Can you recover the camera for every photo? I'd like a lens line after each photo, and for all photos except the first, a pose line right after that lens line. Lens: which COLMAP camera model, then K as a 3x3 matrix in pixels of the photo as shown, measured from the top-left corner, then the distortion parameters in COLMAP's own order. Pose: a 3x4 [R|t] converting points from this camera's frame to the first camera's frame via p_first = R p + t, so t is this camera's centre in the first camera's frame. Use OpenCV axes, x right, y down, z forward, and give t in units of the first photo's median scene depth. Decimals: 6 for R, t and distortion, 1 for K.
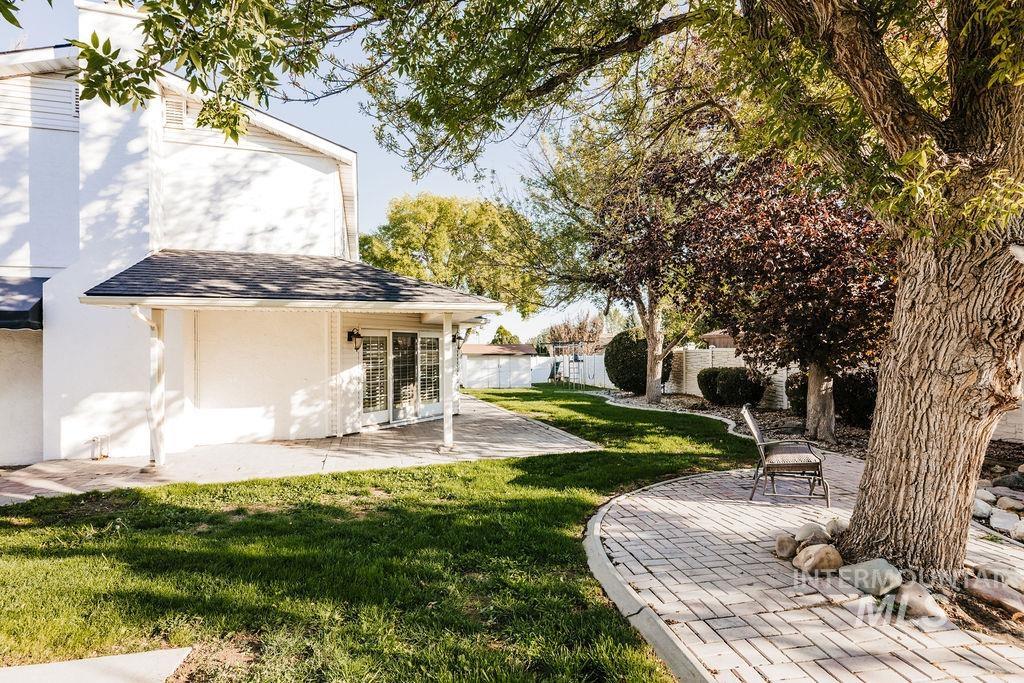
lens RADIAL K [[498.2, 0, 512.0], [0, 498.2, 341.5], [0, 0, 1]] dist [-0.002263, -0.000224]
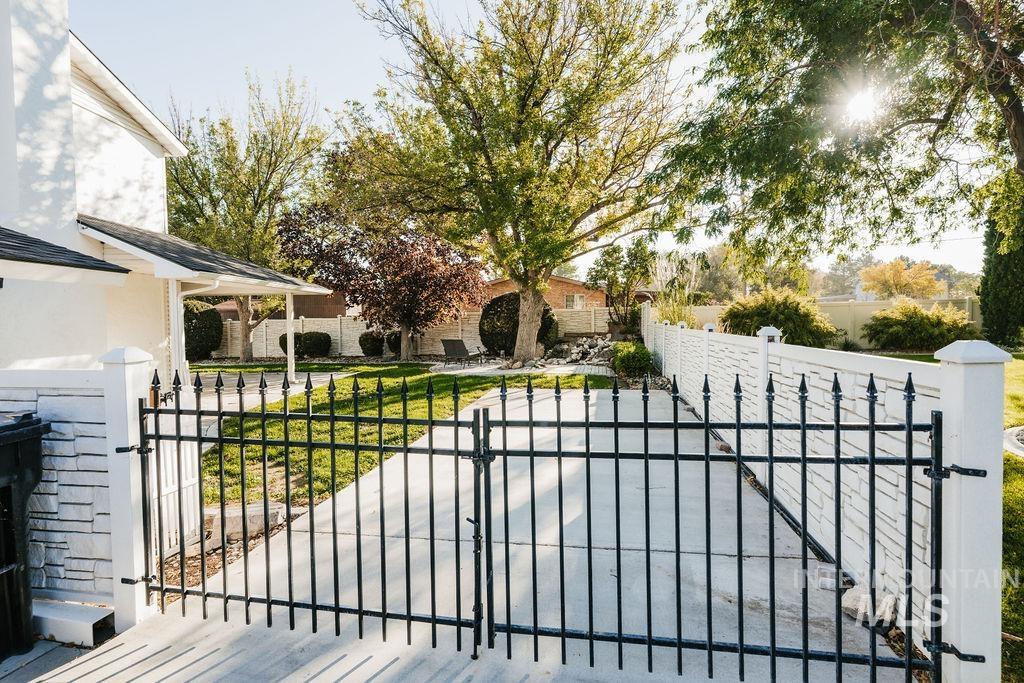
lens RADIAL K [[501.9, 0, 512.0], [0, 501.9, 341.5], [0, 0, 1]] dist [-0.001523, 0.000800]
pose [[0.322233, -0.032067, 0.946117, -1.220221], [-0.008833, 0.999281, 0.036877, 0.028294], [-0.946619, -0.020240, 0.321718, -0.116397]]
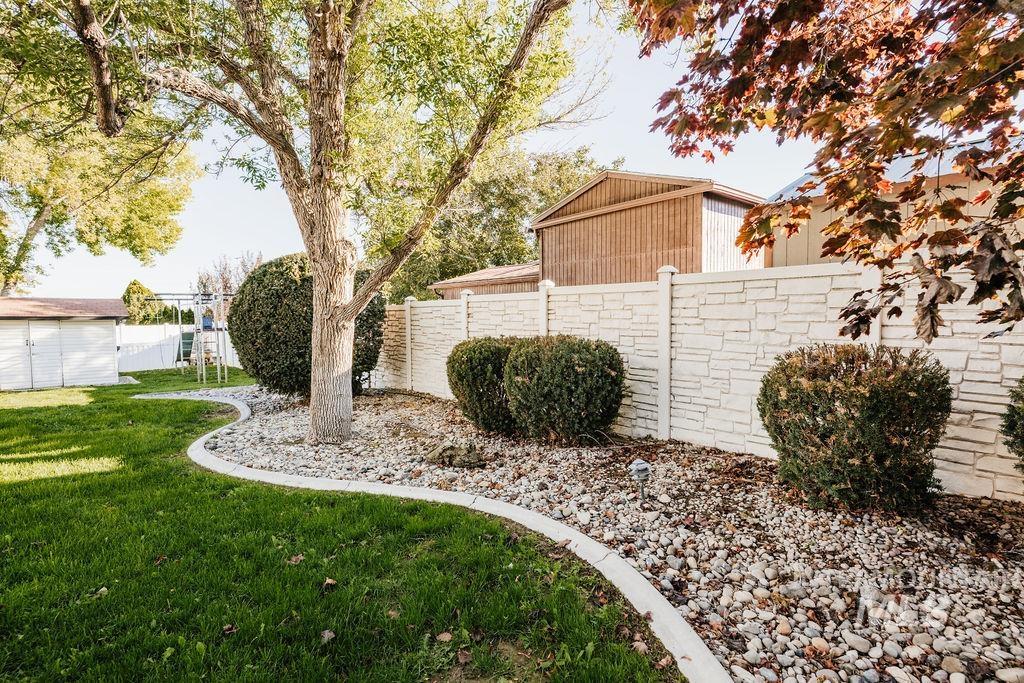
lens RADIAL K [[501.9, 0, 512.0], [0, 501.9, 341.5], [0, 0, 1]] dist [-0.001523, 0.000800]
pose [[0.850623, -0.027743, 0.525044, 0.329418], [-0.004464, 0.998190, 0.059976, 0.048486], [-0.525757, -0.053360, 0.848959, 1.001411]]
